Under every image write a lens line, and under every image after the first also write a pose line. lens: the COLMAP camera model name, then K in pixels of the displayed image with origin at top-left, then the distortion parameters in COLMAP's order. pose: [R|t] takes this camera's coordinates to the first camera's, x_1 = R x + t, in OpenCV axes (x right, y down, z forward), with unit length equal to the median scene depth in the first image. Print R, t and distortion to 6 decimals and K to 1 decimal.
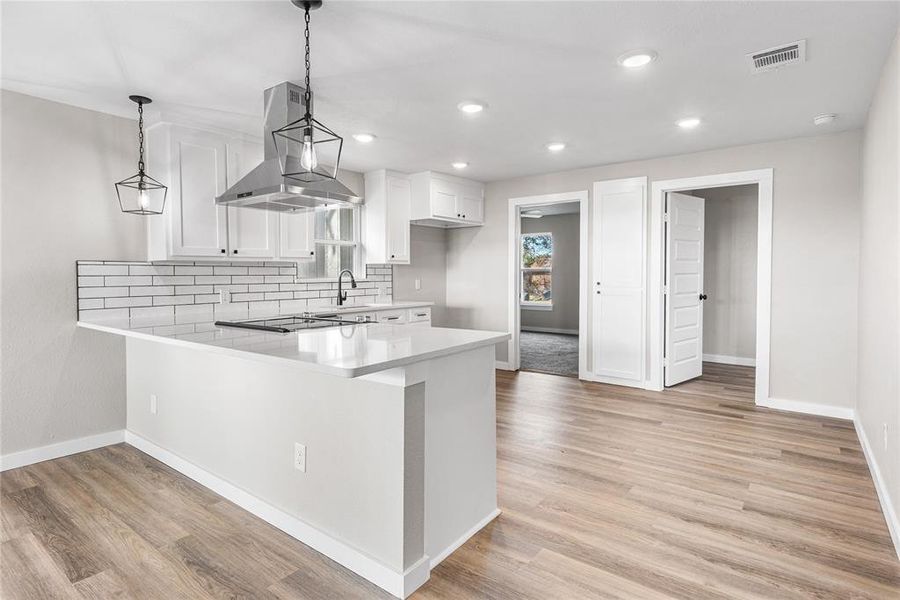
lens RADIAL K [[461.2, 0, 446.8], [0, 461.2, 282.5], [0, 0, 1]] dist [0.001026, 0.000234]
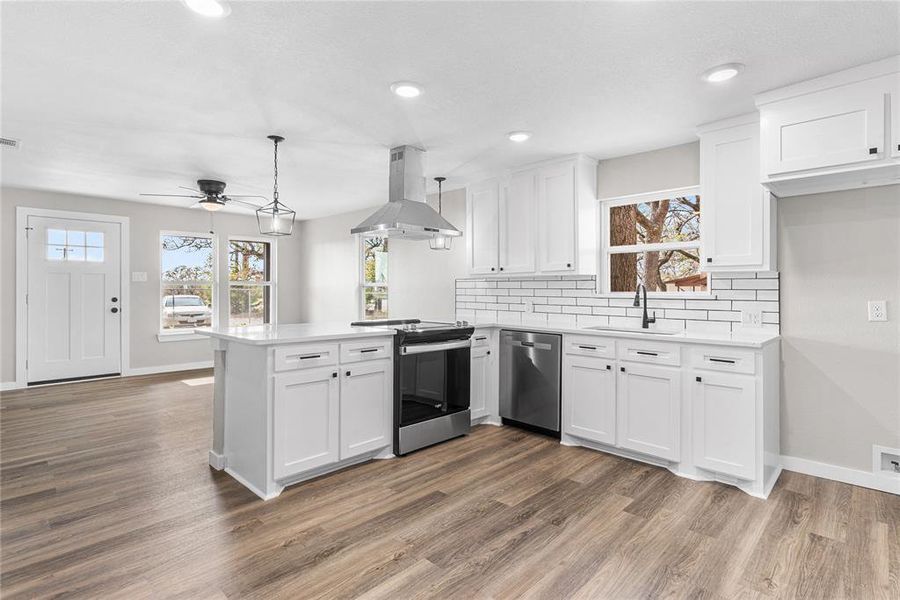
lens RADIAL K [[452.5, 0, 447.8], [0, 452.5, 291.2], [0, 0, 1]] dist [0.000571, -0.000095]
pose [[-0.119371, 0.010399, -0.992795, 0.661788], [-0.020808, 0.999699, 0.012973, -0.018794], [0.992632, 0.022207, -0.119119, 0.899426]]
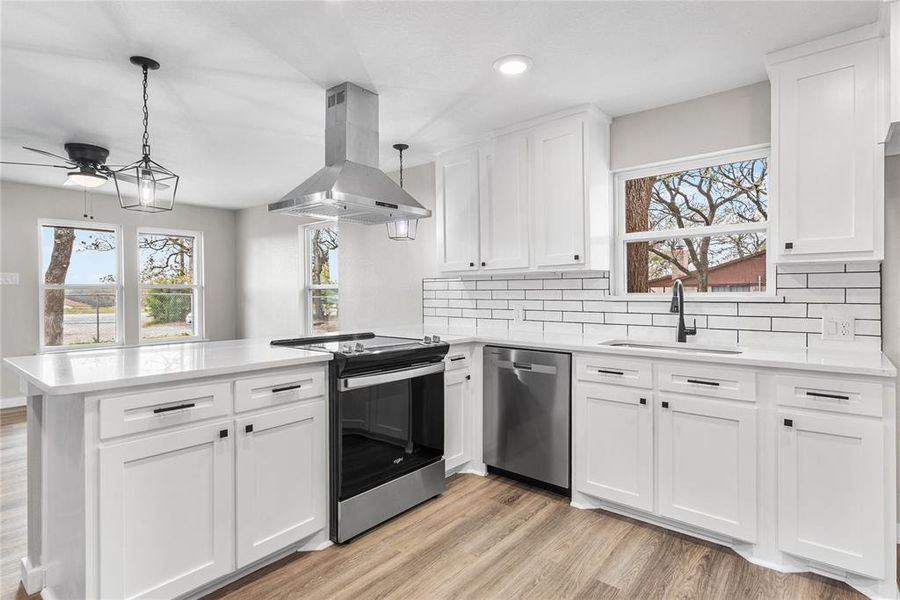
lens RADIAL K [[459.2, 0, 450.8], [0, 459.2, 296.9], [0, 0, 1]] dist [0.001499, 0.000245]
pose [[-0.043715, 0.017009, -0.998899, 0.407125], [-0.013013, 0.999761, 0.017593, -0.015131], [0.998959, 0.013768, -0.043483, 0.875362]]
